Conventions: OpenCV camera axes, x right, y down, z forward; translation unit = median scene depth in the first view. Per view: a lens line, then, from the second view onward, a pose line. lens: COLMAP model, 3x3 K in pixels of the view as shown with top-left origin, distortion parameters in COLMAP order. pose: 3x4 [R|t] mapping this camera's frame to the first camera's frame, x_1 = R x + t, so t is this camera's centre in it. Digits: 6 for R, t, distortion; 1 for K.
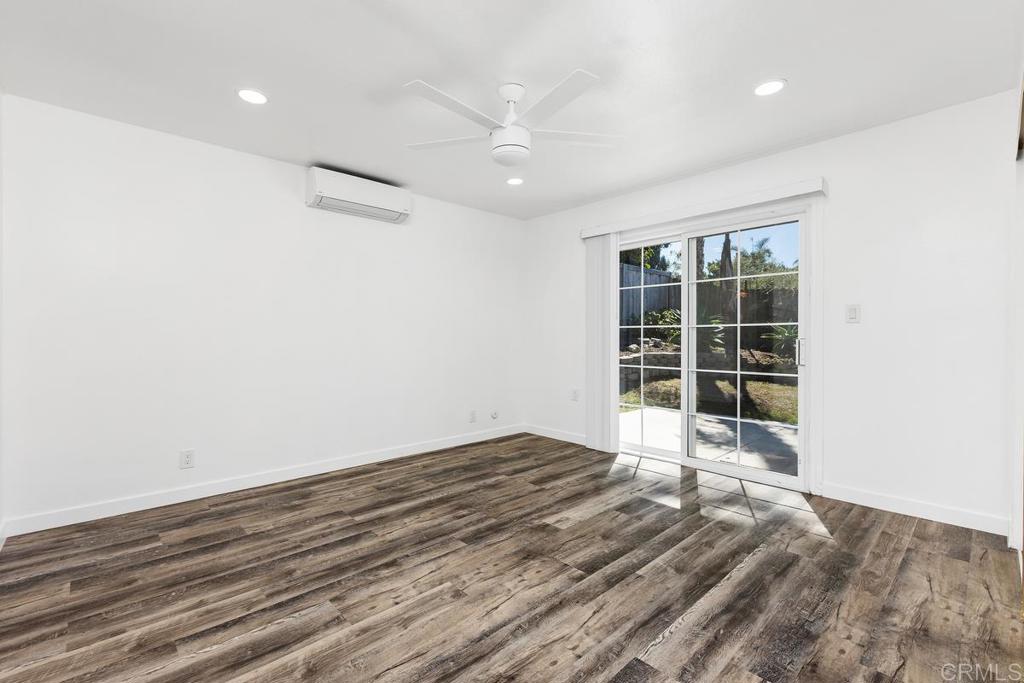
lens RADIAL K [[452.4, 0, 512.0], [0, 452.4, 336.6], [0, 0, 1]] dist [-0.000869, -0.000974]
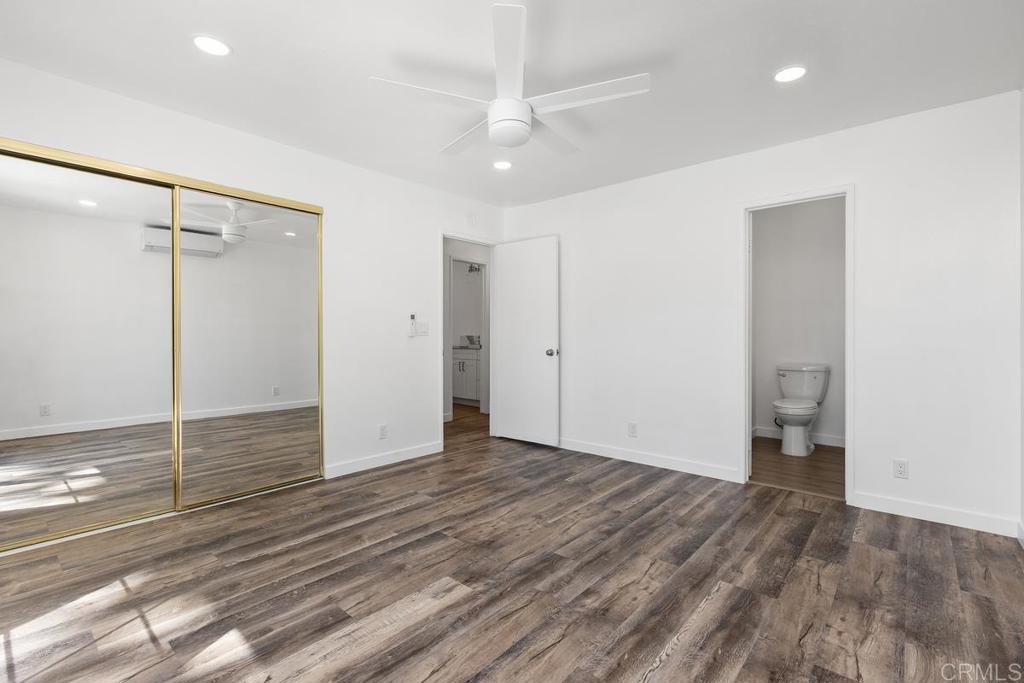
lens RADIAL K [[452.4, 0, 512.0], [0, 452.4, 336.6], [0, 0, 1]] dist [-0.000869, -0.000974]
pose [[-0.994692, -0.001162, -0.102894, 0.085082], [-0.001273, 0.999999, 0.001020, 0.003688], [0.102893, 0.001145, -0.994692, 1.881413]]
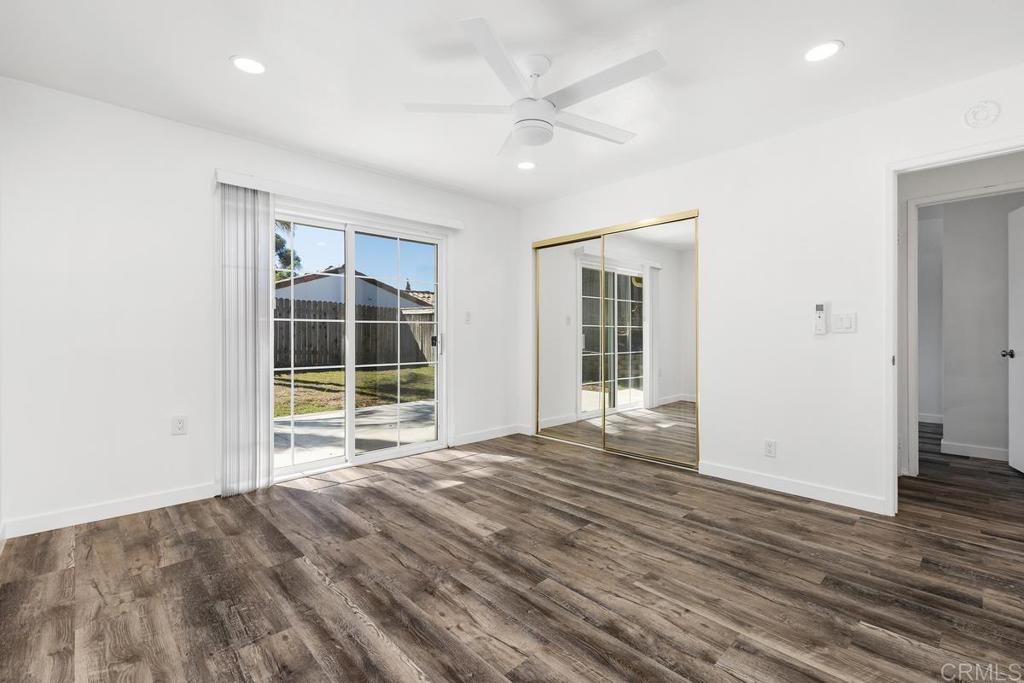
lens RADIAL K [[460.5, 0, 514.9], [0, 460.5, 337.0], [0, 0, 1]] dist [-0.002730, -0.000512]
pose [[-0.015070, -0.005569, 0.999871, -0.913883], [-0.001633, 0.999983, 0.005545, 0.011594], [-0.999885, -0.001549, -0.015079, 1.043232]]
